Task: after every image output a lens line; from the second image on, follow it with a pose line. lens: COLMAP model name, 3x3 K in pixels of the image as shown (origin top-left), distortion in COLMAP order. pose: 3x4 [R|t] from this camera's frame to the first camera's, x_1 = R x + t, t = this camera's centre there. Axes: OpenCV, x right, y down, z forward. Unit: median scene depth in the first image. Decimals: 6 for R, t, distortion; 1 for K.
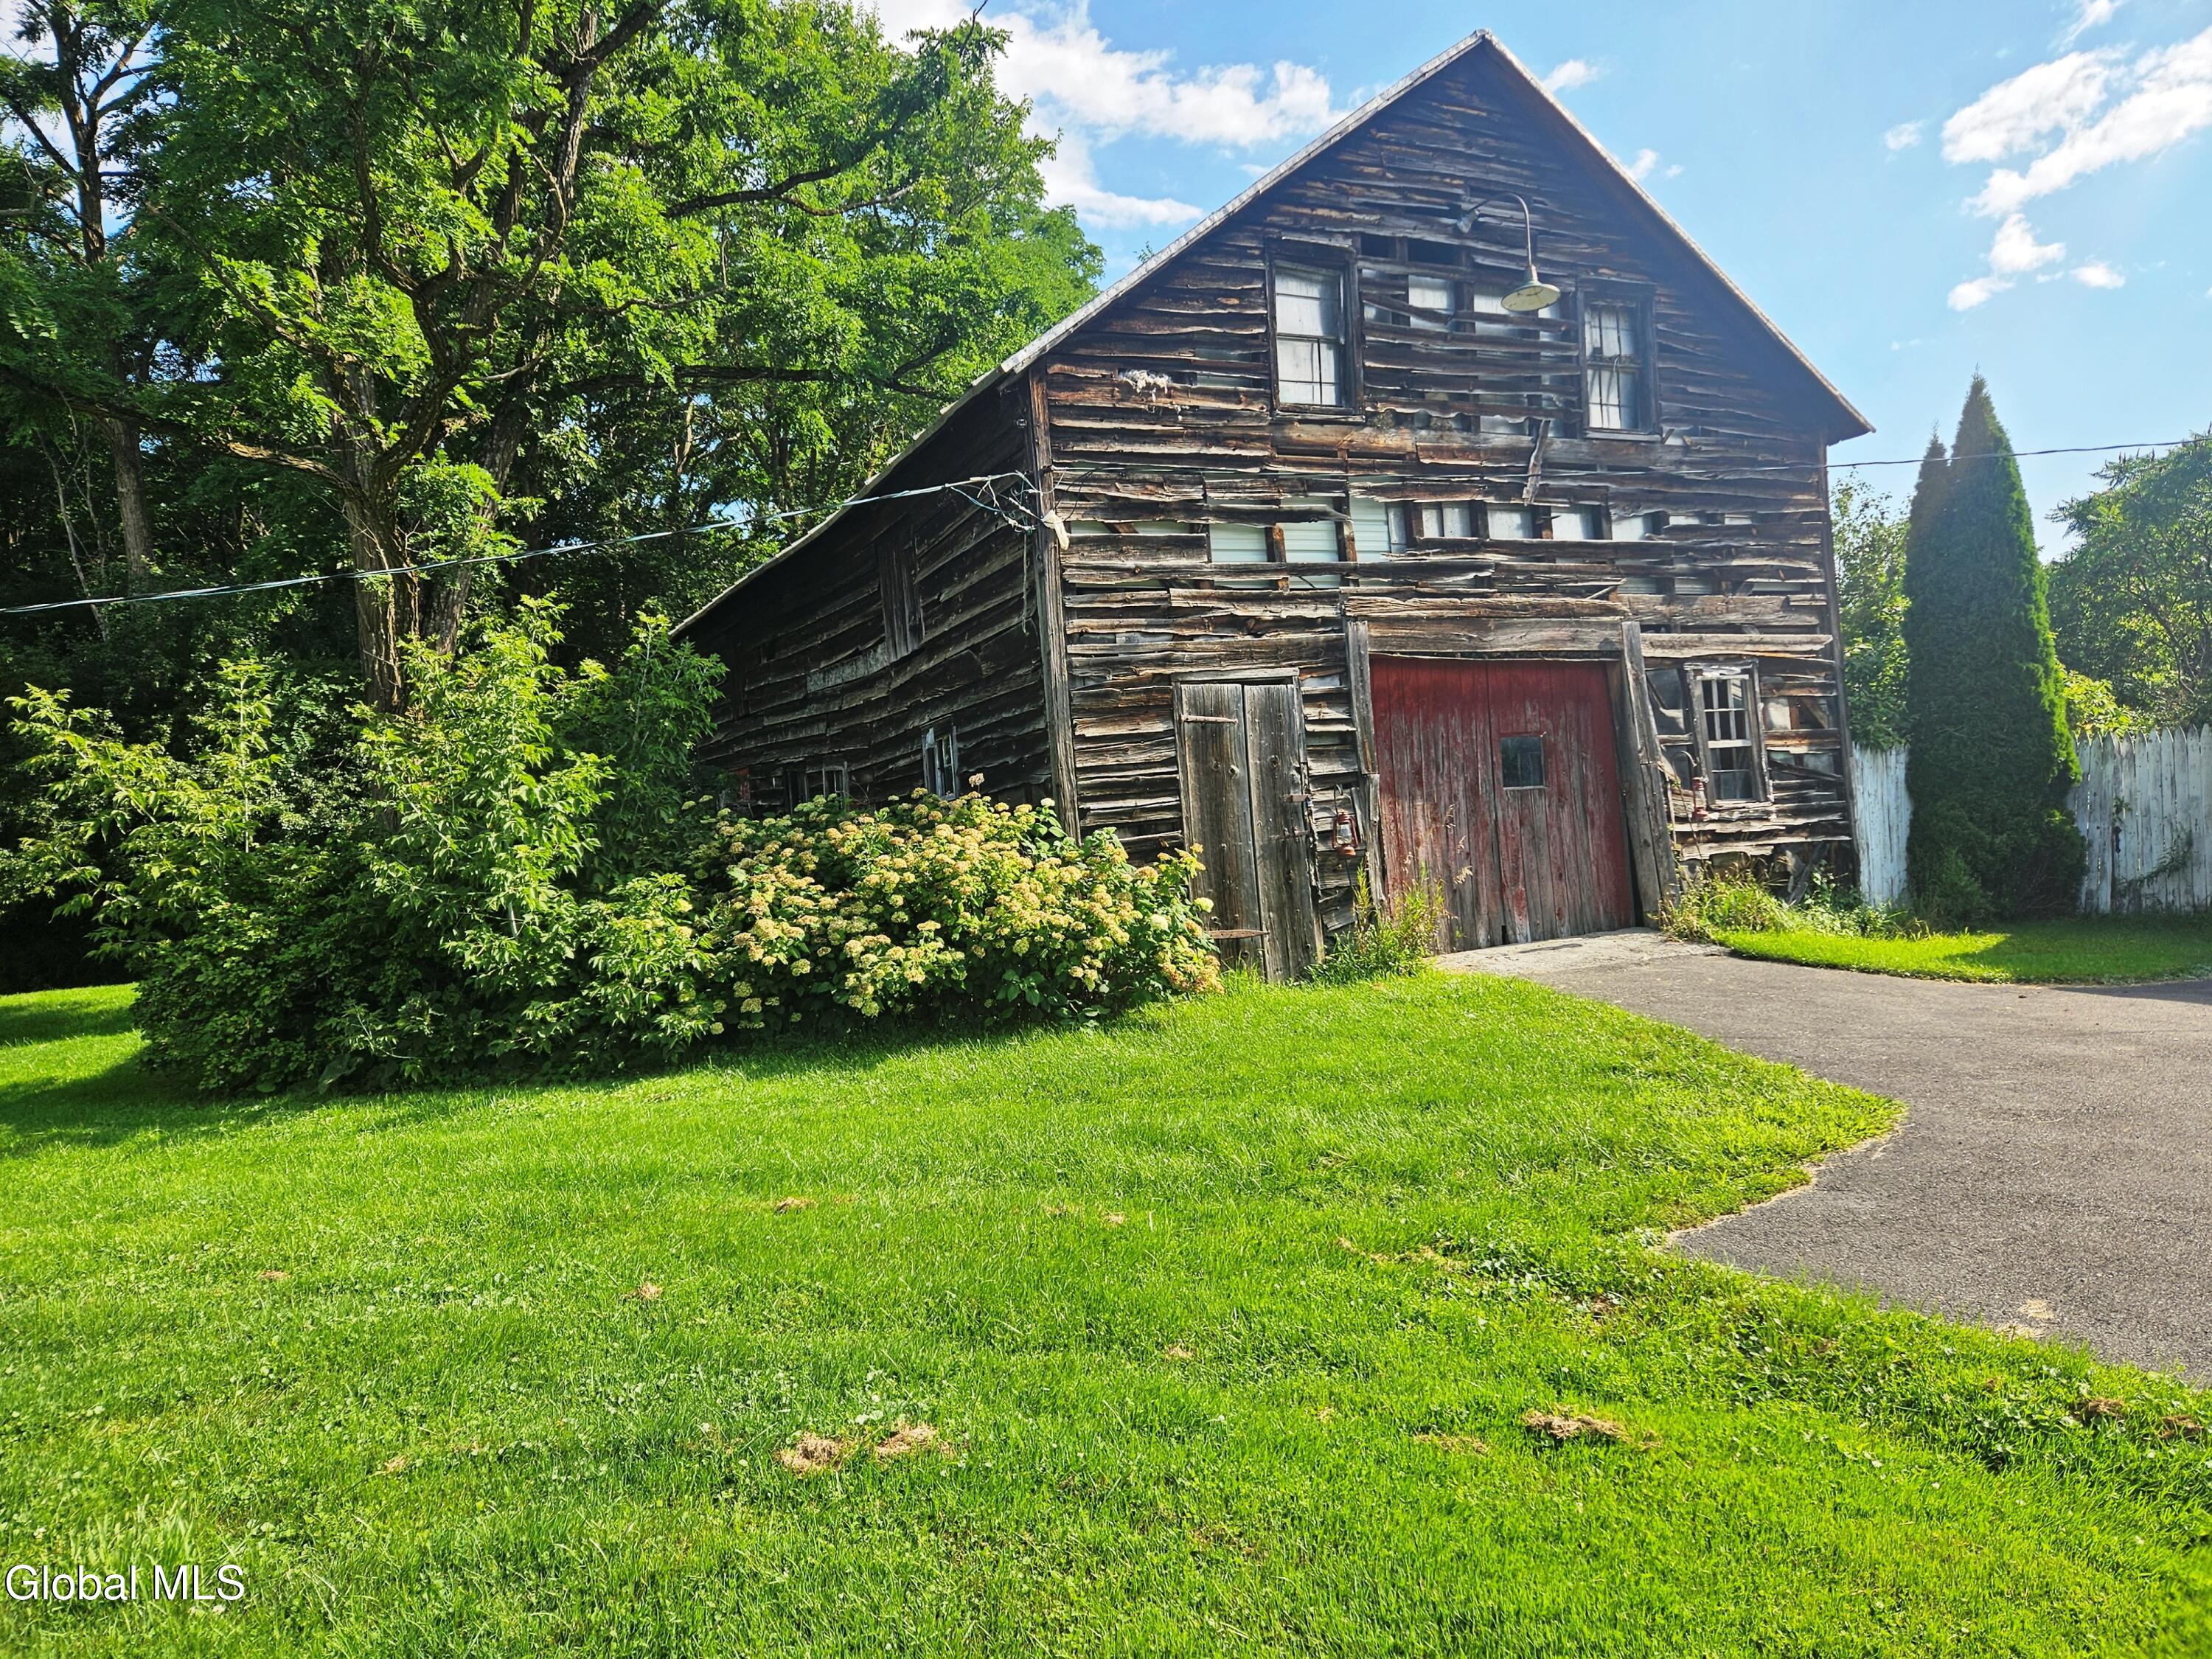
lens RADIAL K [[1474.4, 0, 1108.3], [0, 1474.4, 810.1], [0, 0, 1]] dist [0.071979, -0.001908]
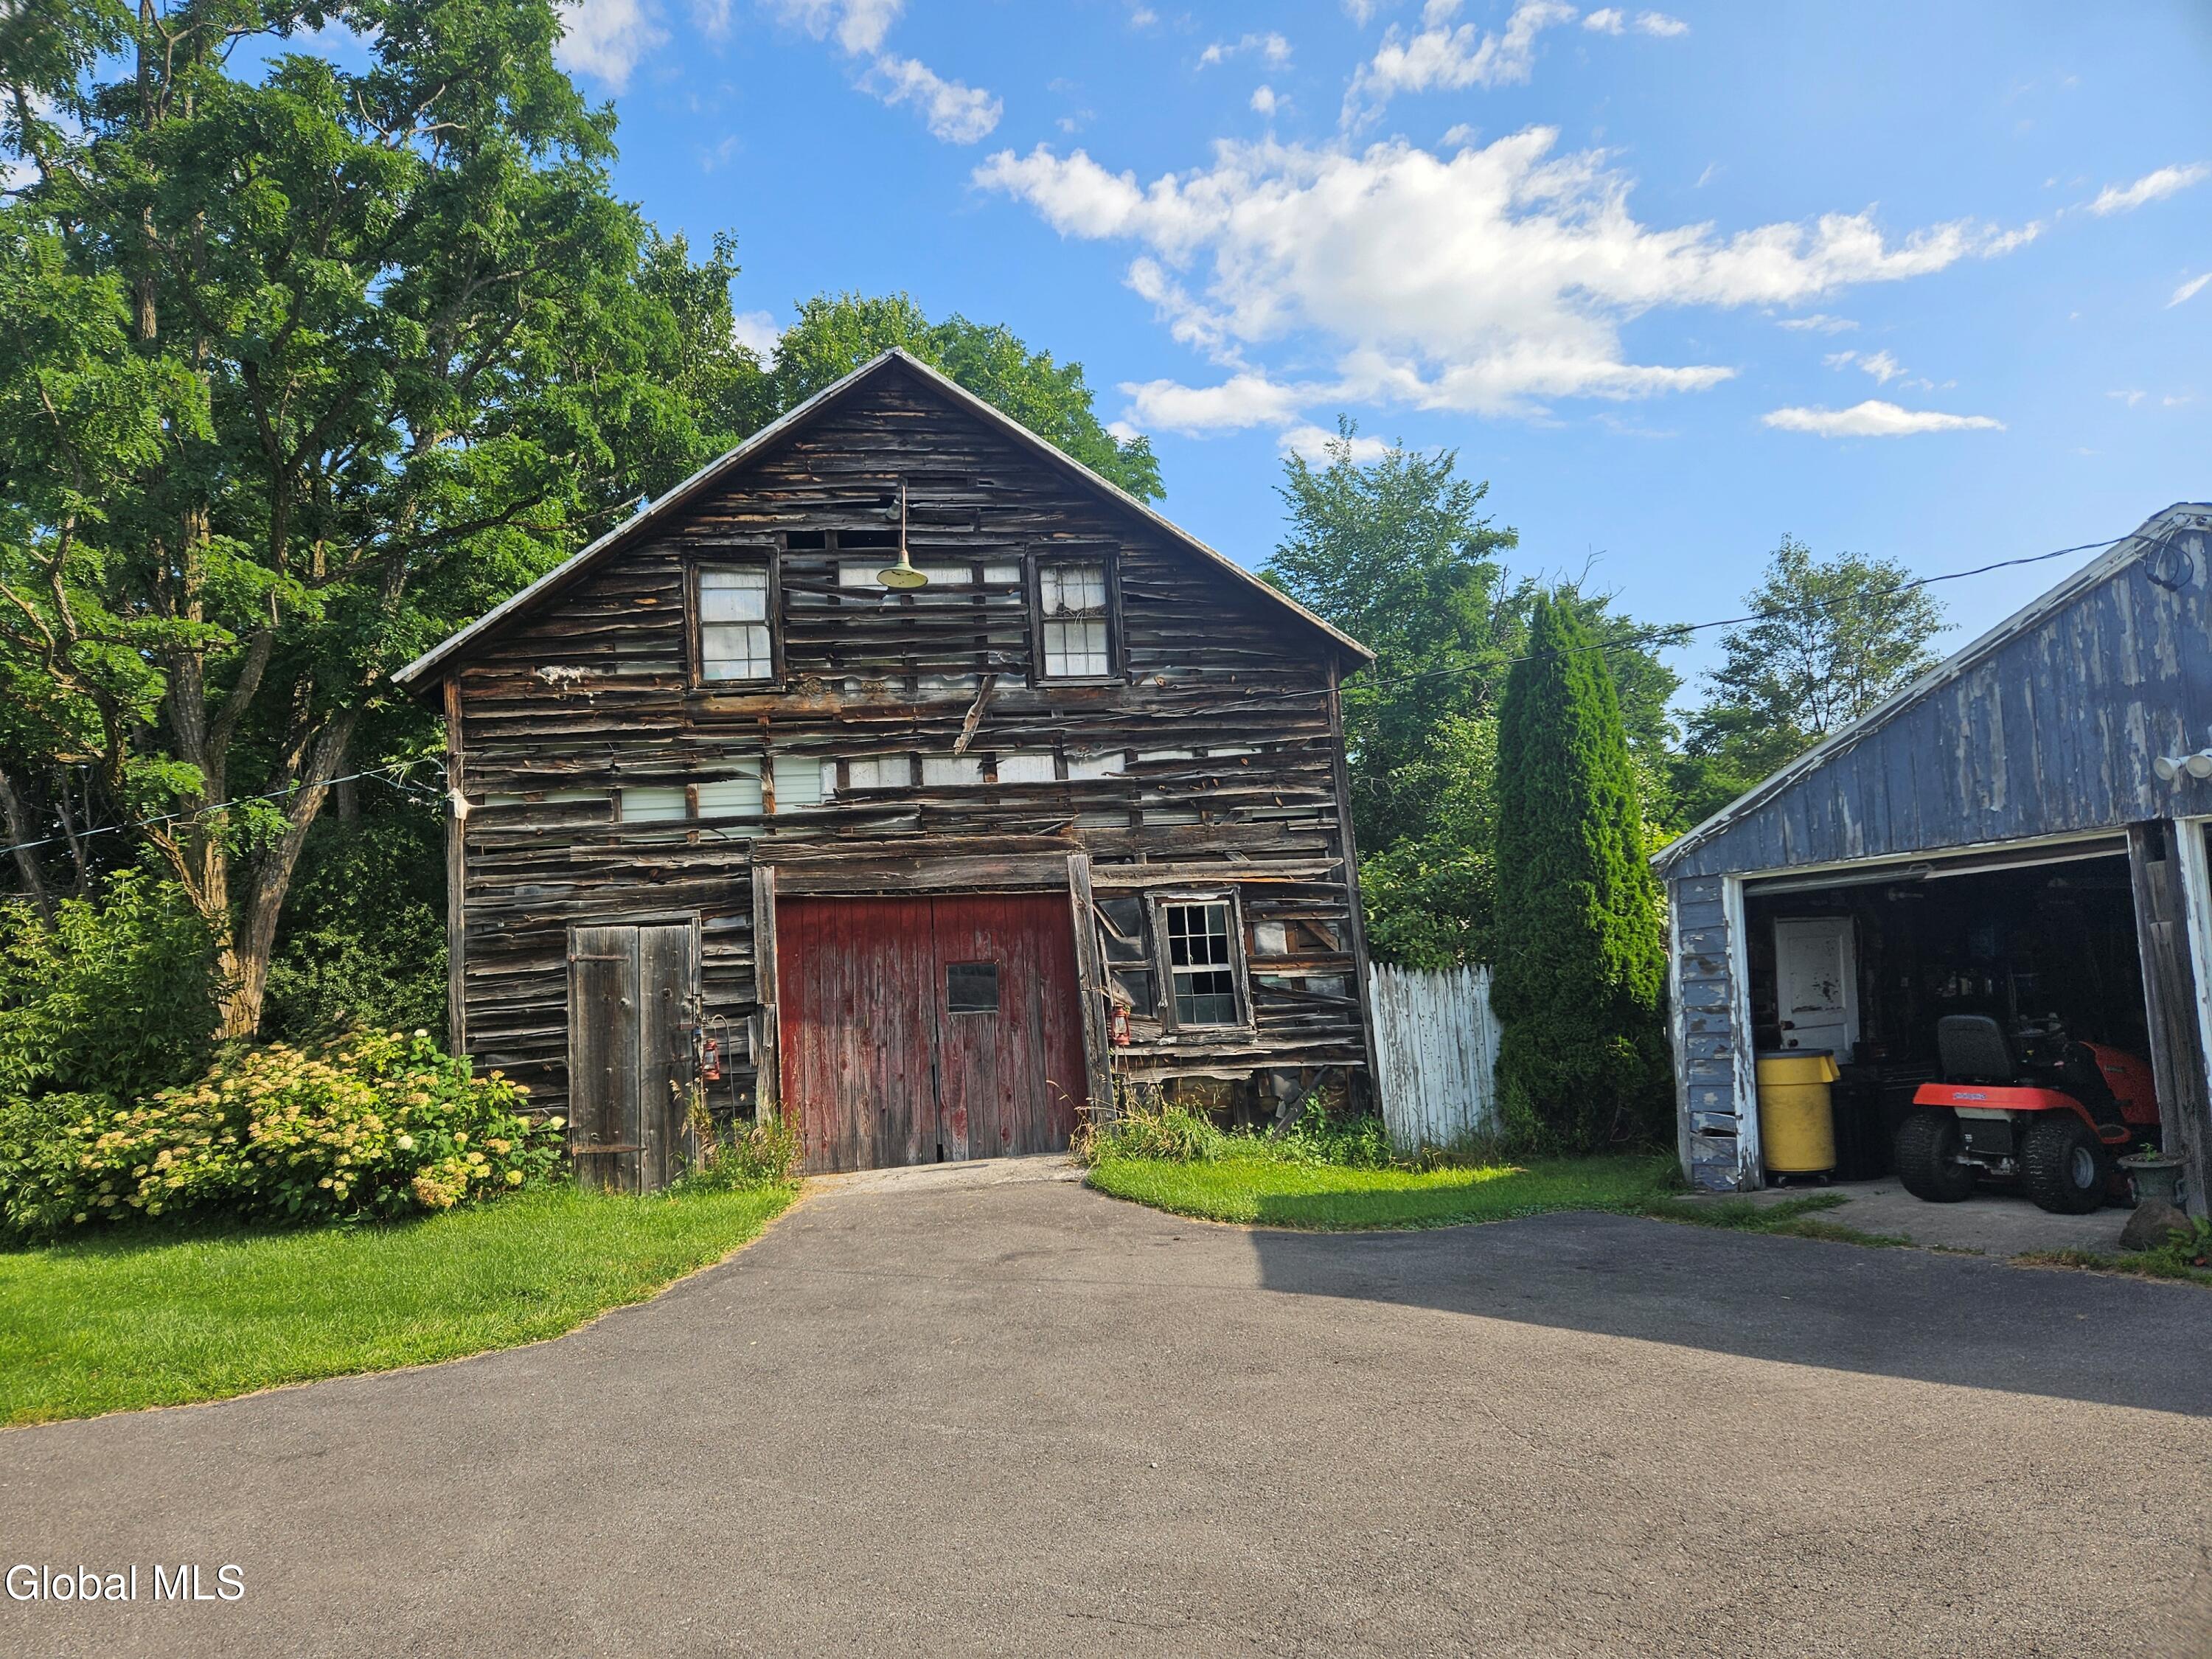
lens RADIAL K [[1419.2, 0, 1102.0], [0, 1419.2, 858.7], [0, 0, 1]] dist [0.100882, -0.081622]
pose [[0.946774, -0.028264, -0.320655, 0.734250], [-0.000896, 0.995903, -0.090426, -0.034737], [0.321897, 0.085900, 0.942870, 0.058650]]
